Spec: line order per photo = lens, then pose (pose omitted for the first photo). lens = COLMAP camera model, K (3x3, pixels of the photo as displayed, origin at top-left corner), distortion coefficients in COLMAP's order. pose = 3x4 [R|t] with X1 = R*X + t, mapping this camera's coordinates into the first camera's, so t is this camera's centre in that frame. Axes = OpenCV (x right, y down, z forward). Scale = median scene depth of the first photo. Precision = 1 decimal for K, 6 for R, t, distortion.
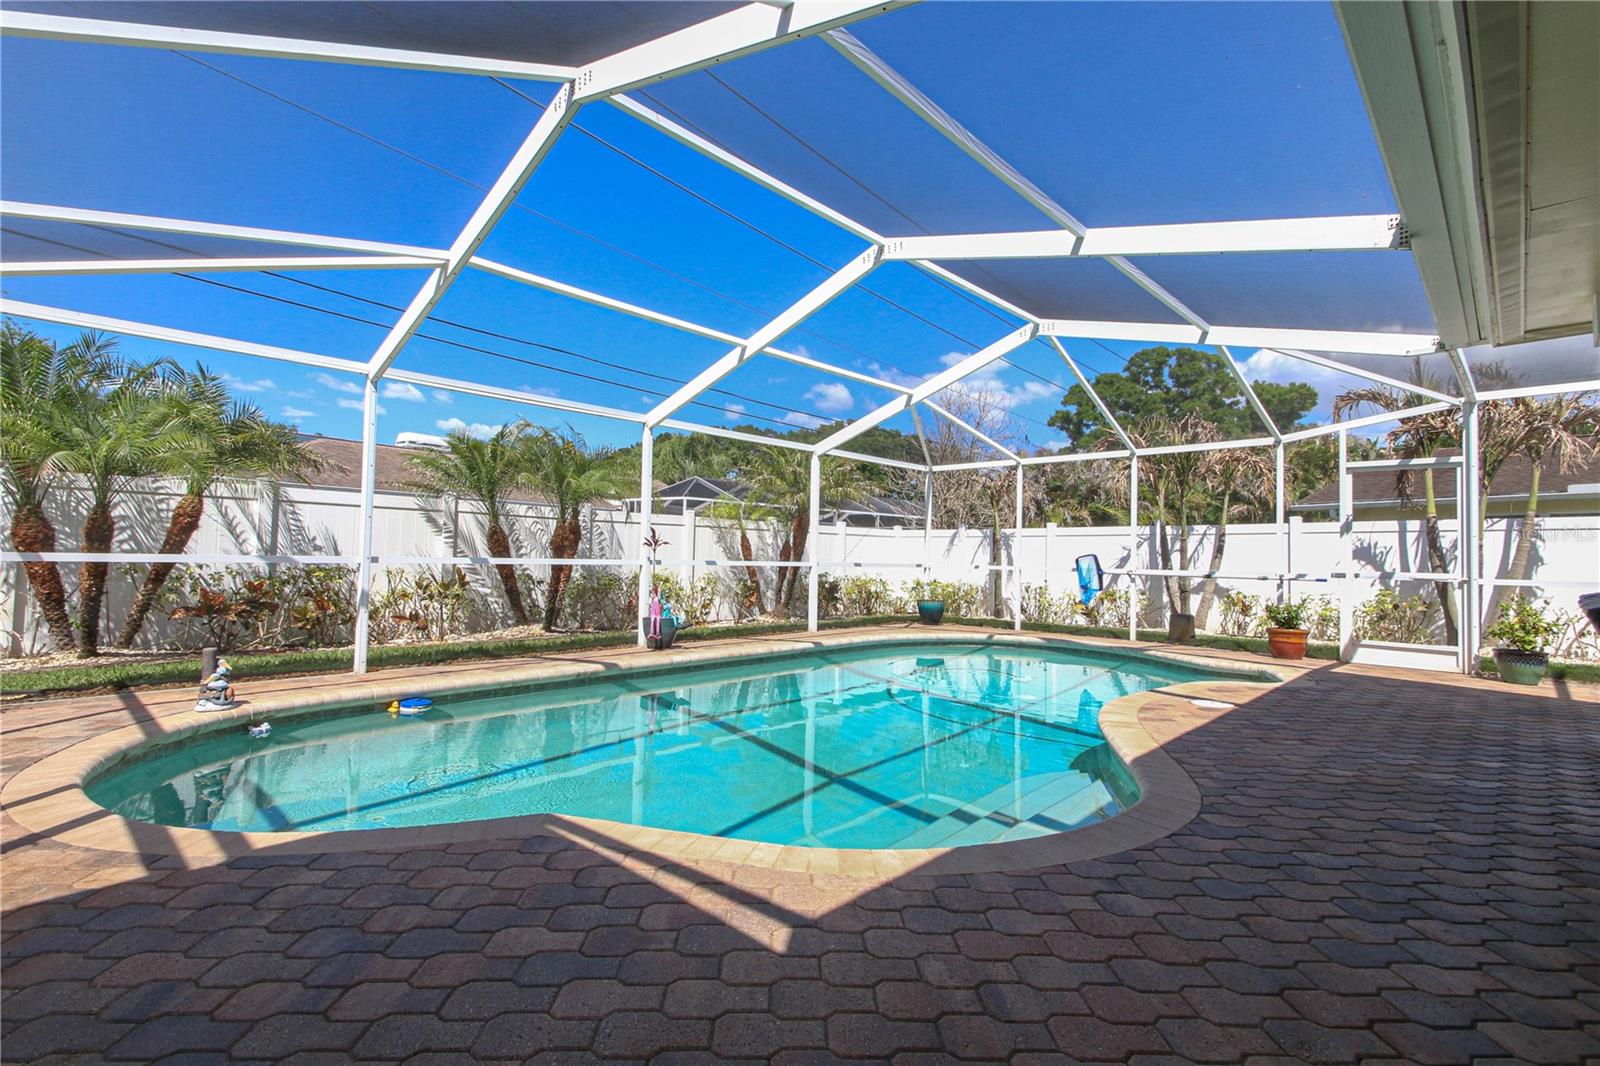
lens RADIAL K [[736.9, 0, 803.7], [0, 736.9, 526.6], [0, 0, 1]] dist [0.002393, 0.000054]
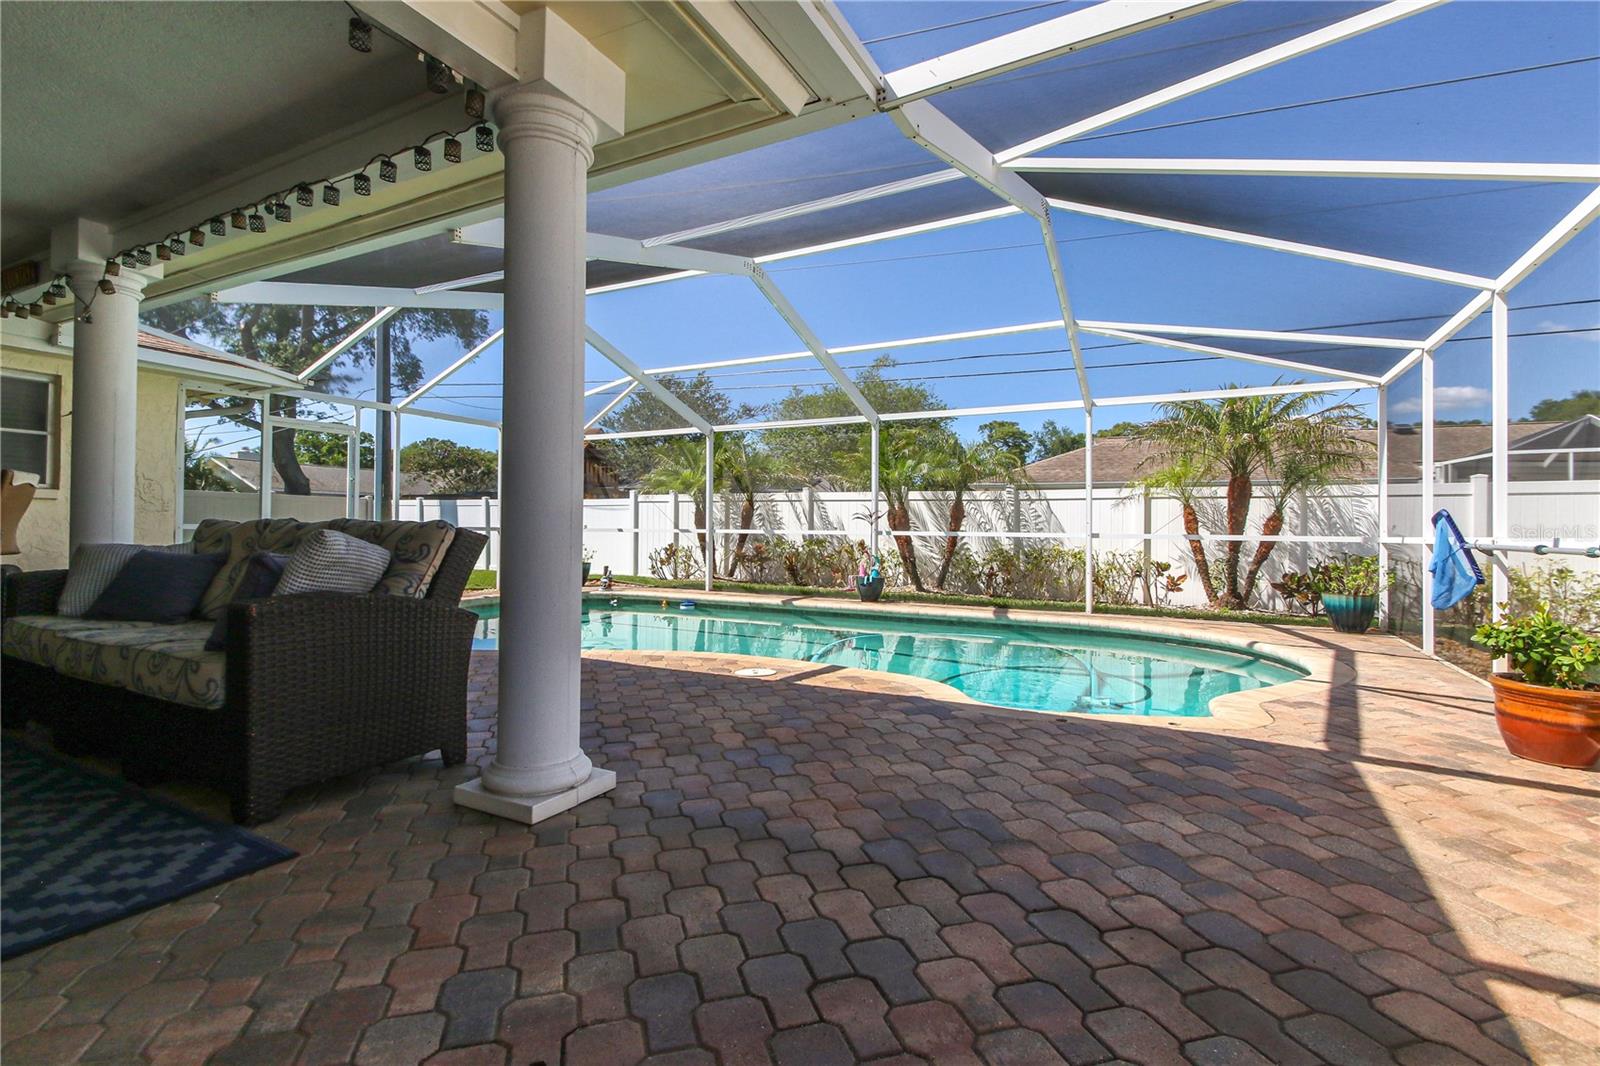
lens RADIAL K [[732.9, 0, 798.4], [0, 732.9, 522.8], [0, 0, 1]] dist [0.035902, -0.019513]
pose [[0.267119, -0.017932, -0.963497, 0.937113], [0.038308, 0.999234, -0.007977, 0.030599], [0.962902, -0.034779, 0.267601, 0.425891]]
